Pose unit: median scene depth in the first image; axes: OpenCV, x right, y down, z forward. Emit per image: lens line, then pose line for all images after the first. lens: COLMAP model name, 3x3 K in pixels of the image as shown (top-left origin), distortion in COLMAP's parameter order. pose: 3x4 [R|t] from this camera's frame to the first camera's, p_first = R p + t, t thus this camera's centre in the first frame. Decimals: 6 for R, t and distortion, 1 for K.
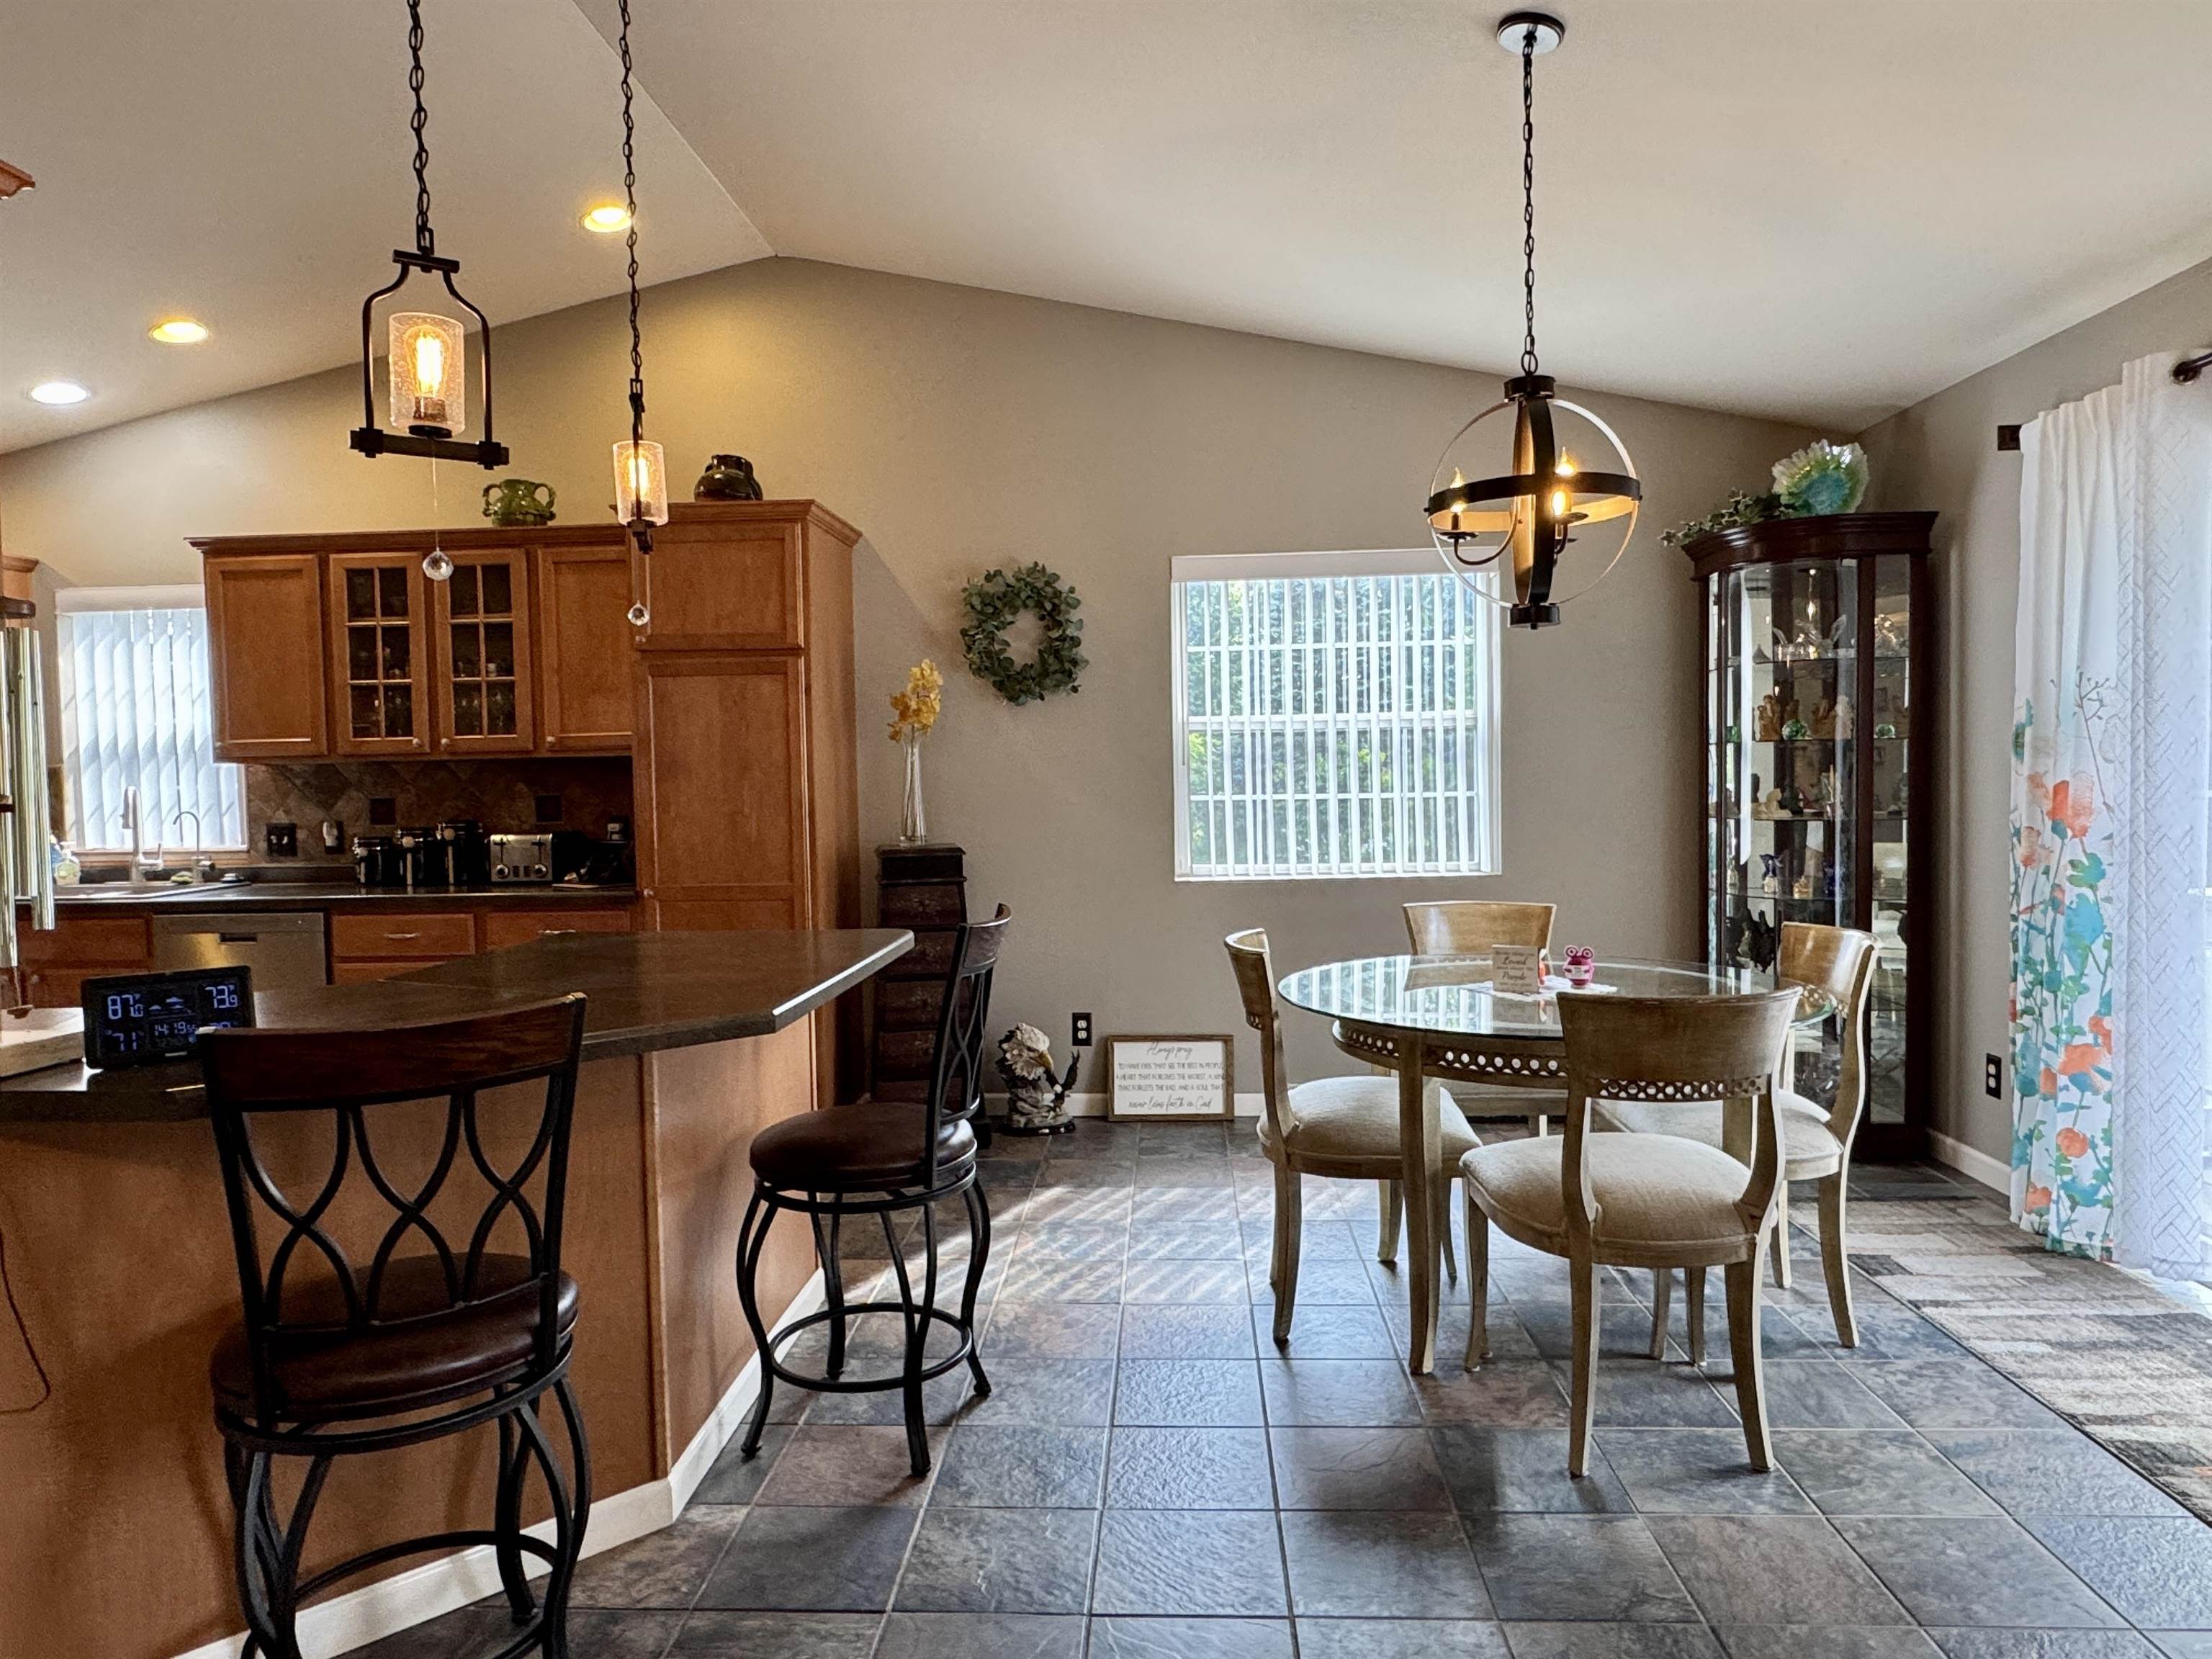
lens RADIAL K [[1375.4, 0, 1099.5], [0, 1375.4, 836.4], [0, 0, 1]] dist [-0.004808, 0.003320]
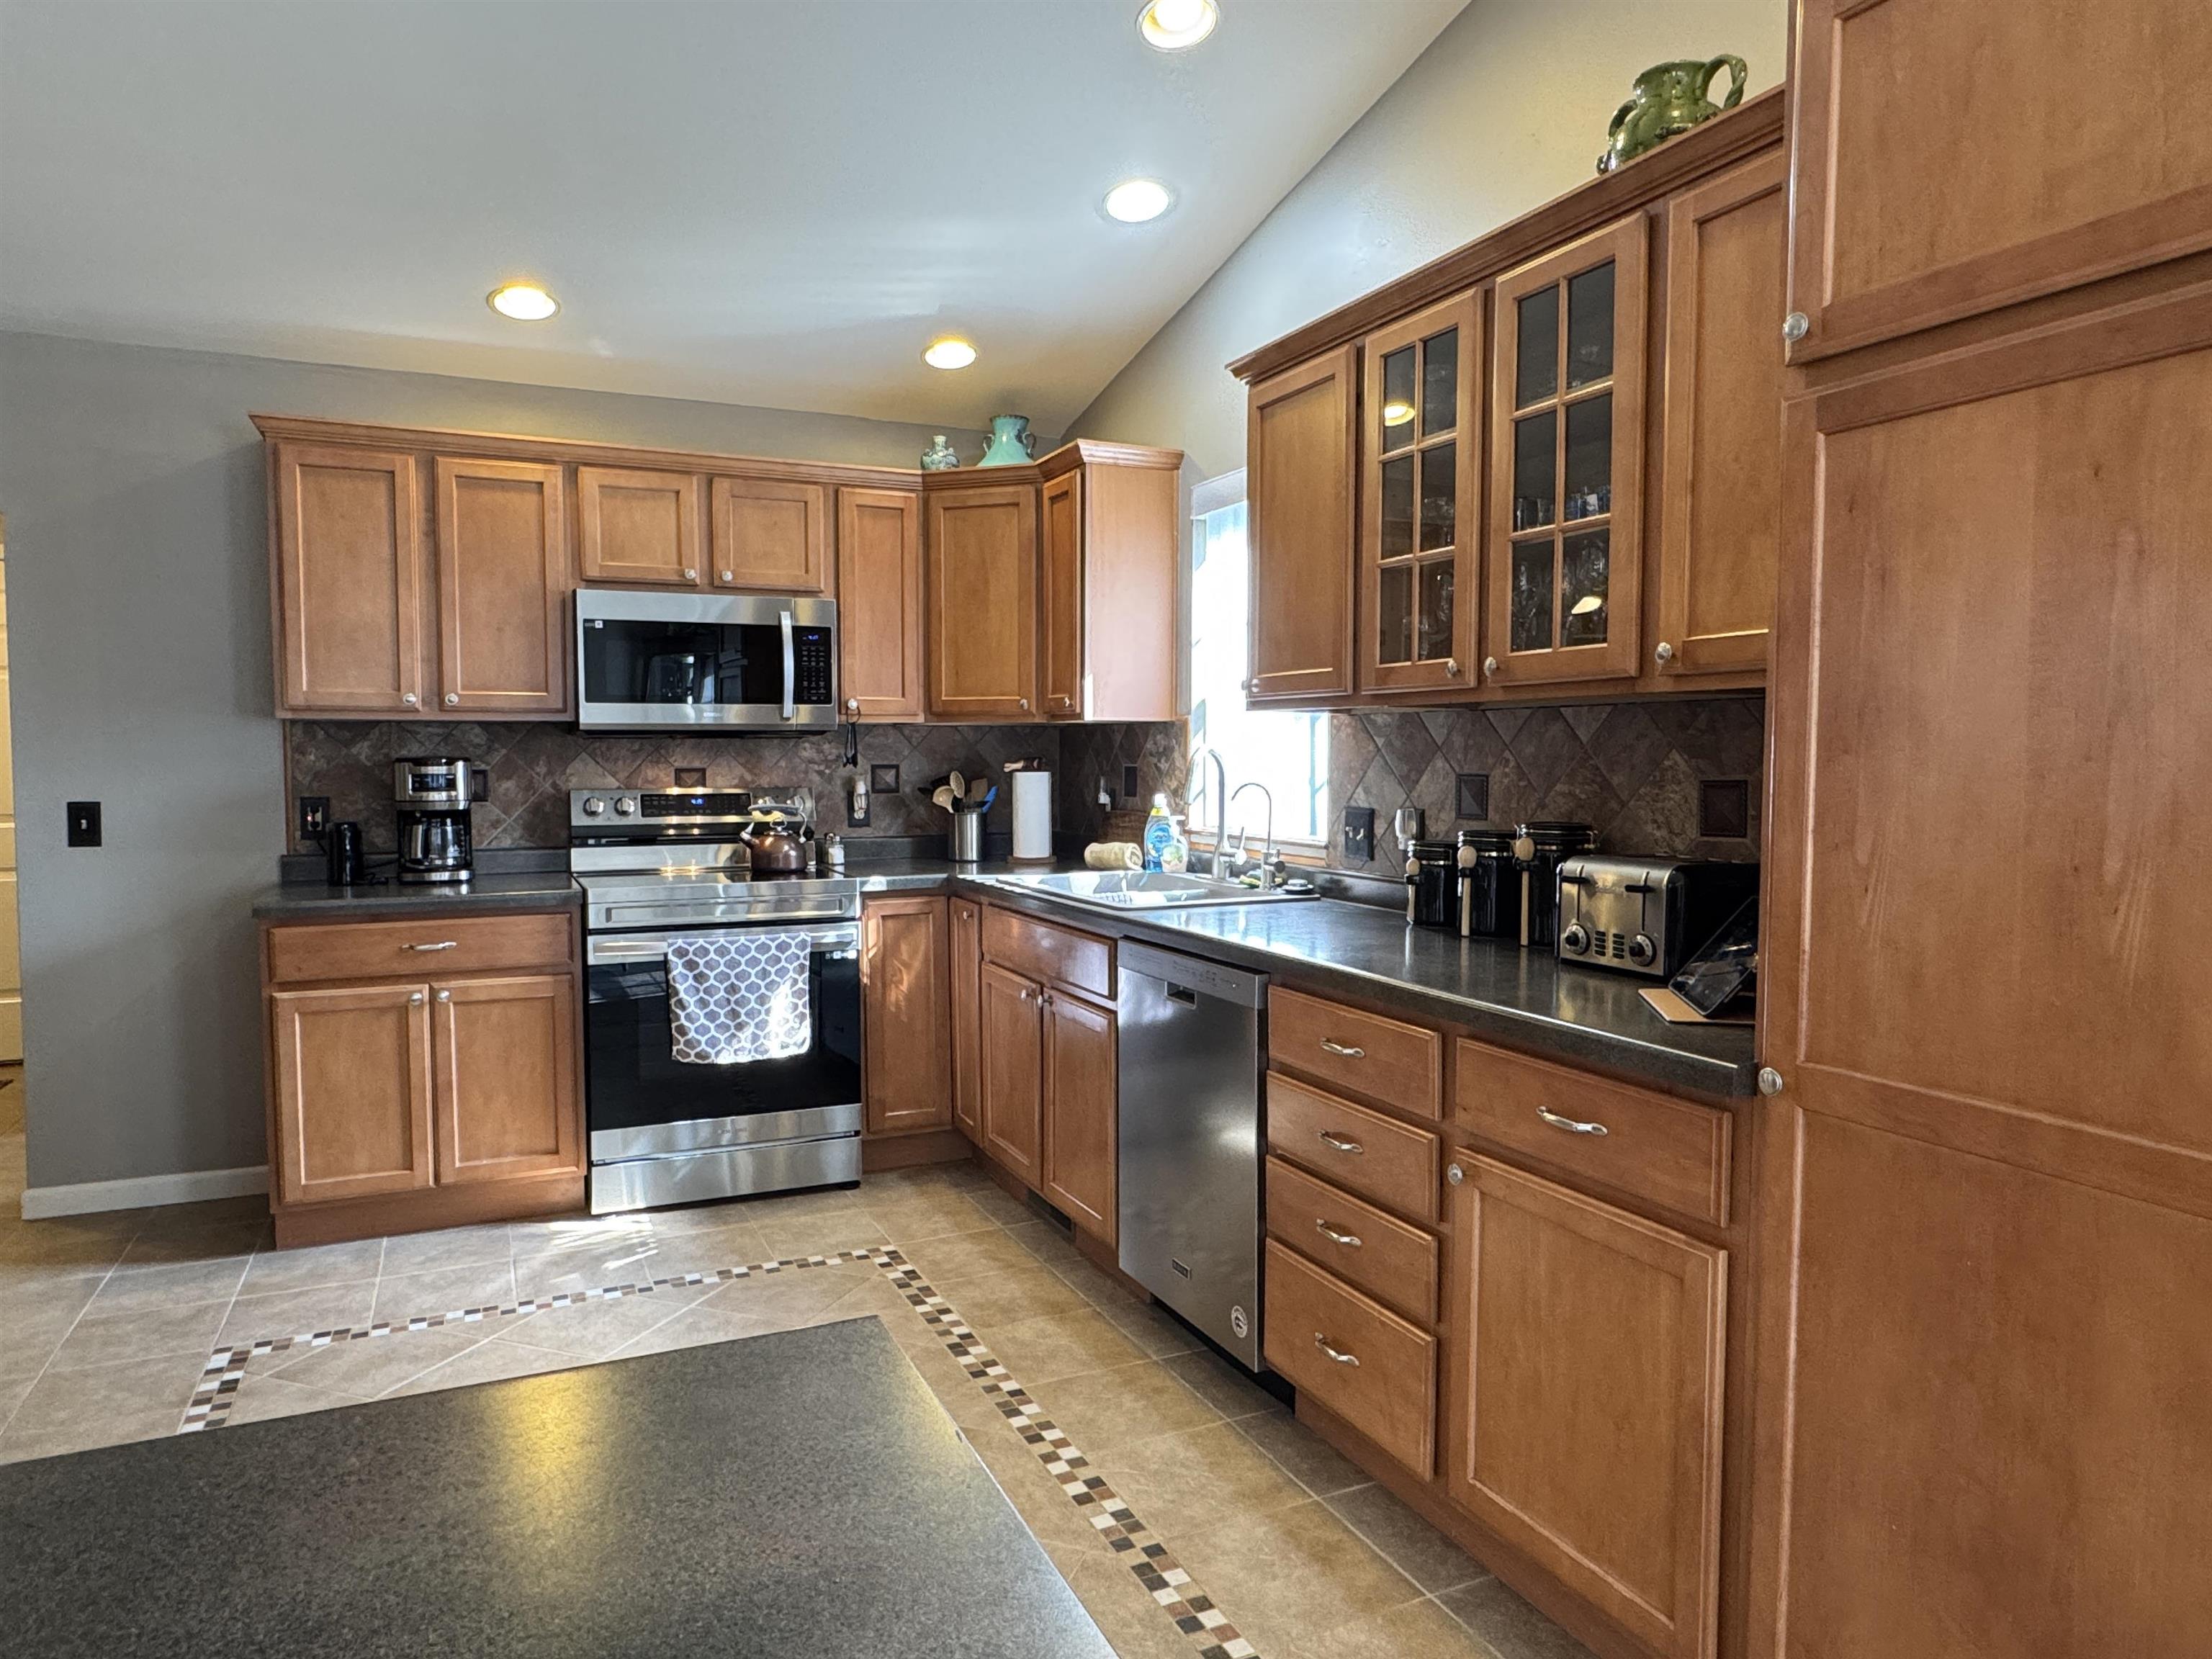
lens RADIAL K [[1375.4, 0, 1090.5], [0, 1375.4, 827.2], [0, 0, 1]] dist [-0.004808, 0.003320]
pose [[0.464512, 0.068878, -0.882884, -0.099203], [-0.053315, 0.997337, 0.049756, -0.026478], [0.883960, 0.023958, 0.466947, 0.623585]]
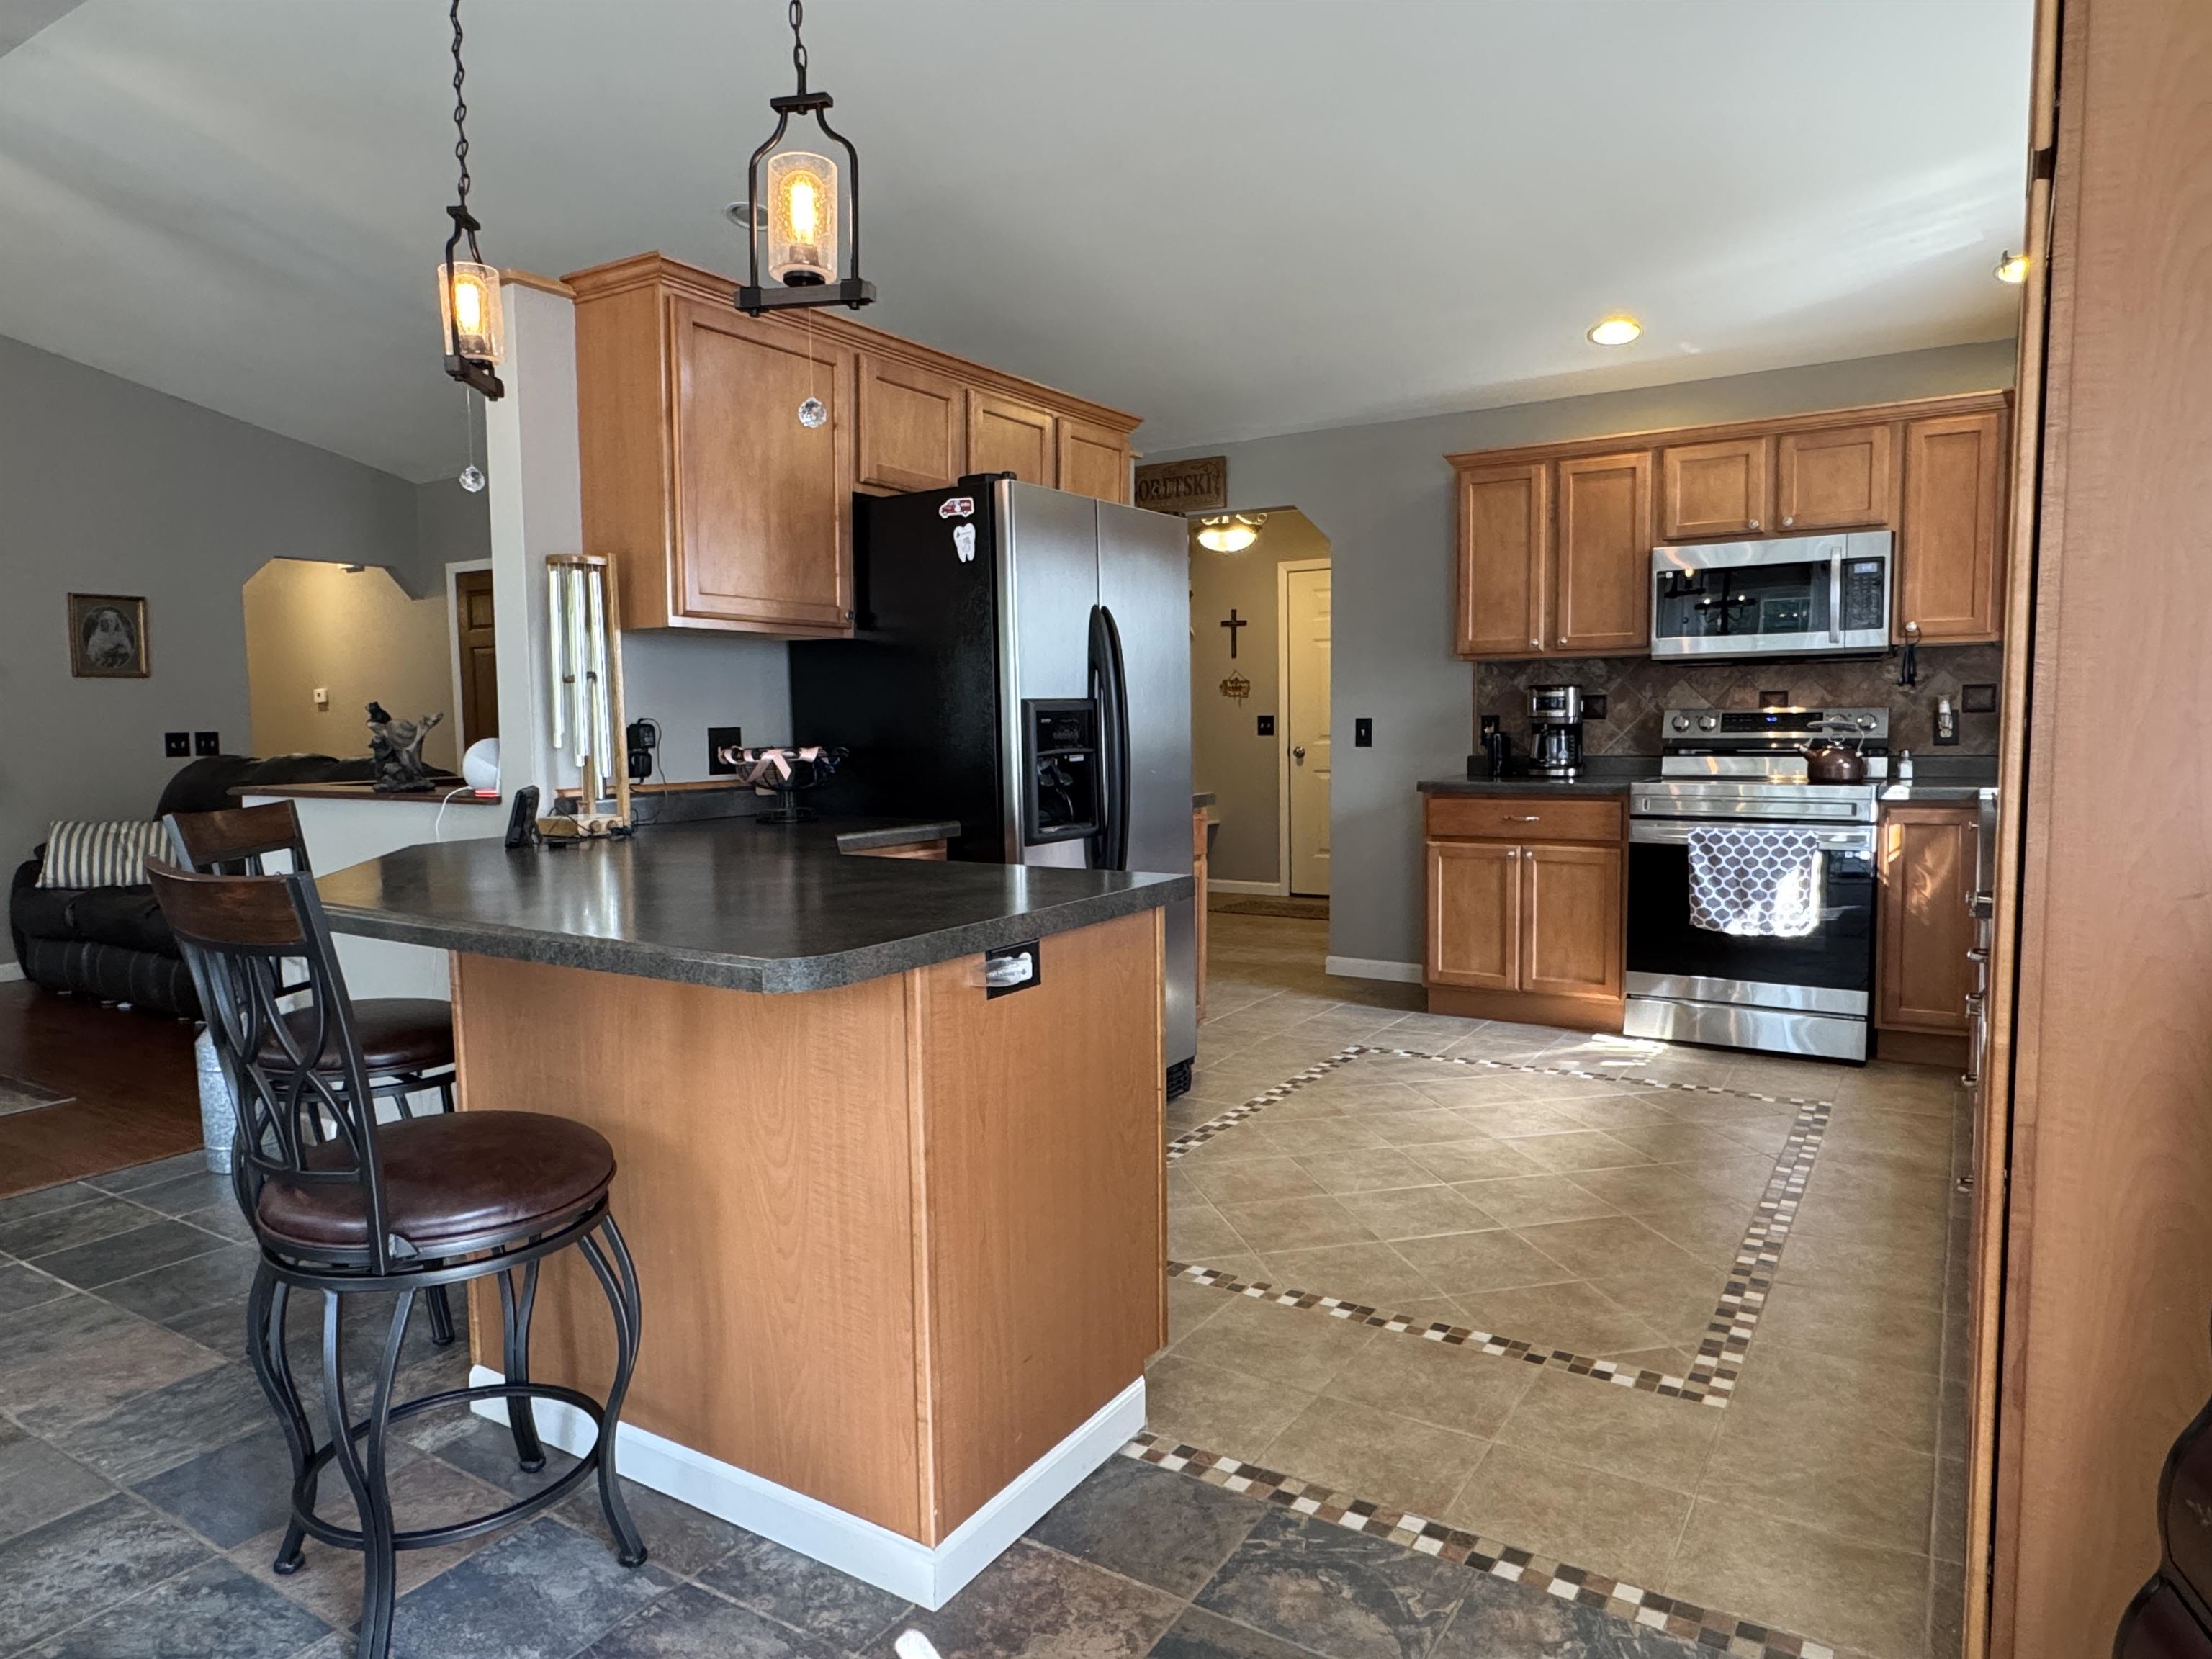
lens RADIAL K [[1375.4, 0, 1110.0], [0, 1375.4, 829.0], [0, 0, 1]] dist [-0.004808, 0.003320]
pose [[-0.484205, 0.100436, -0.869171, 0.135811], [-0.019438, 0.991910, 0.125448, -0.023274], [0.874738, 0.077638, -0.478336, 0.875434]]
